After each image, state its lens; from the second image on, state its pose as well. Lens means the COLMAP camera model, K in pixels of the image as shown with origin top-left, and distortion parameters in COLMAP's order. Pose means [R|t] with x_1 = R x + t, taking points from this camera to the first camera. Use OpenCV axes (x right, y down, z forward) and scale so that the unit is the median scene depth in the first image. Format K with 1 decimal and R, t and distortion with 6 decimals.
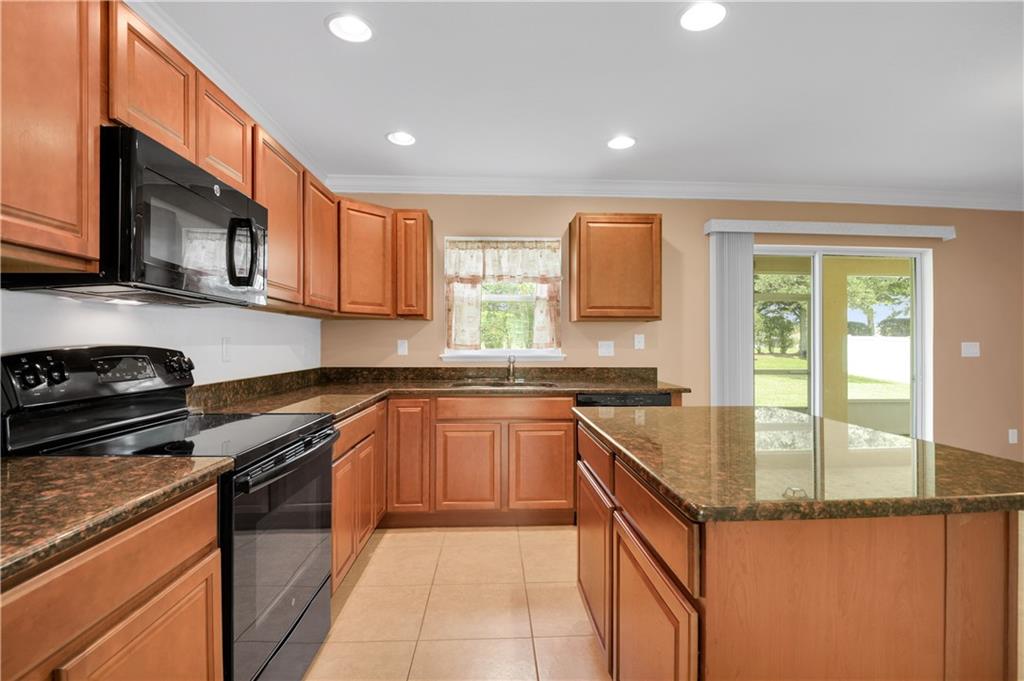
lens RADIAL K [[500.1, 0, 501.1], [0, 500.1, 344.7], [0, 0, 1]] dist [-0.002051, -0.027531]
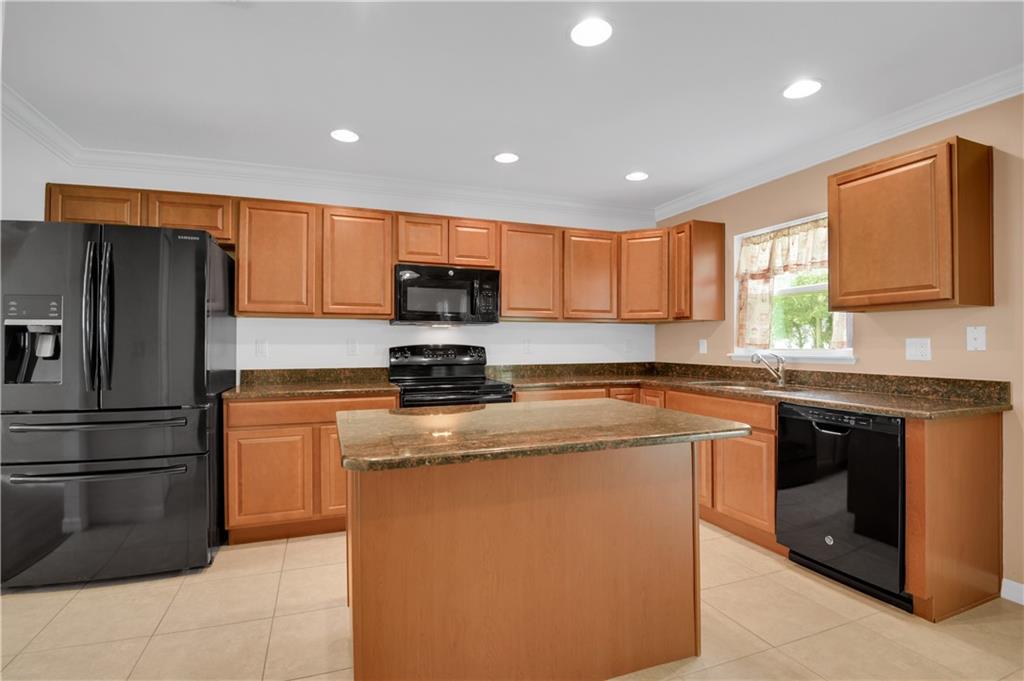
lens RADIAL K [[480.3, 0, 507.9], [0, 480.3, 343.8], [0, 0, 1]] dist [0.000468, -0.023440]
pose [[0.318165, -0.000955, -0.948035, 0.654312], [0.000264, 1.000000, -0.000918, 0.000819], [0.948035, 0.000042, 0.318165, 0.263237]]
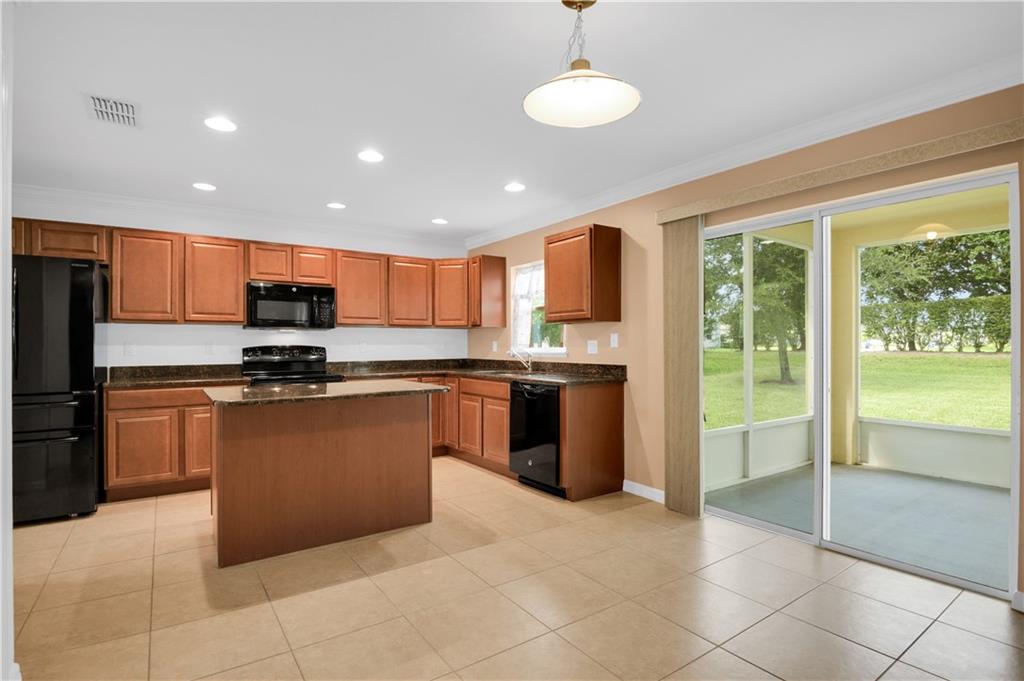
lens RADIAL K [[500.1, 0, 501.1], [0, 500.1, 344.7], [0, 0, 1]] dist [-0.002051, -0.027531]
pose [[0.523149, -0.003295, -0.852235, 1.069999], [0.003353, 0.999993, -0.001808, 0.004120], [0.852234, -0.001911, 0.523157, 0.242971]]
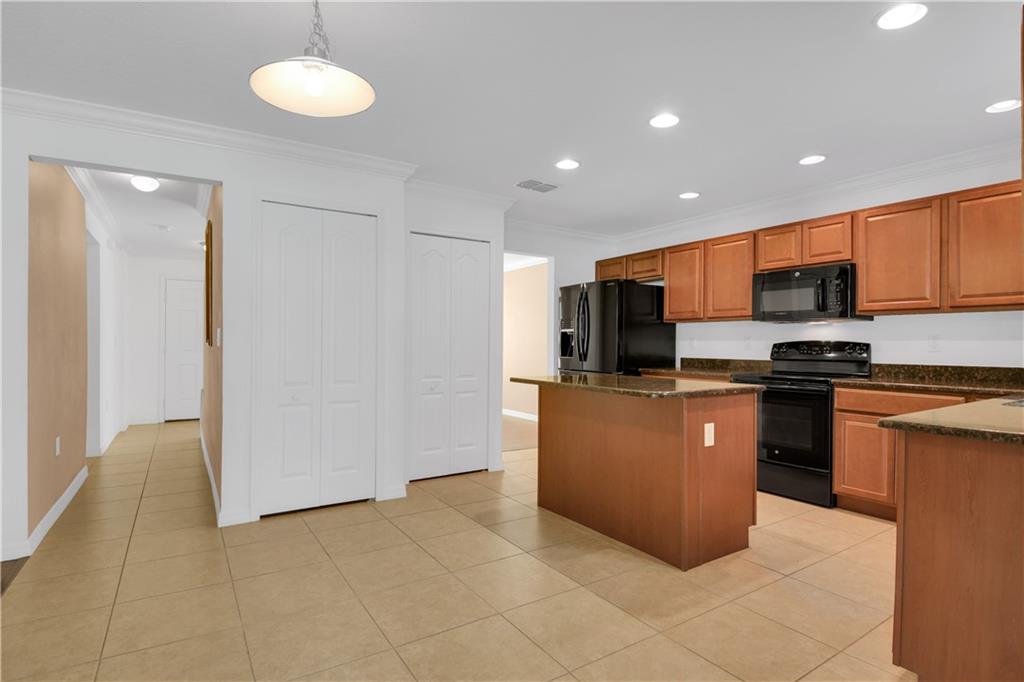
lens RADIAL K [[500.1, 0, 501.1], [0, 500.1, 345.2], [0, 0, 1]] dist [-0.002051, -0.027531]
pose [[-0.866161, -0.003114, -0.499755, 0.797125], [-0.006643, 0.999964, 0.005283, 0.010082], [0.499720, 0.007895, -0.866151, 1.058935]]
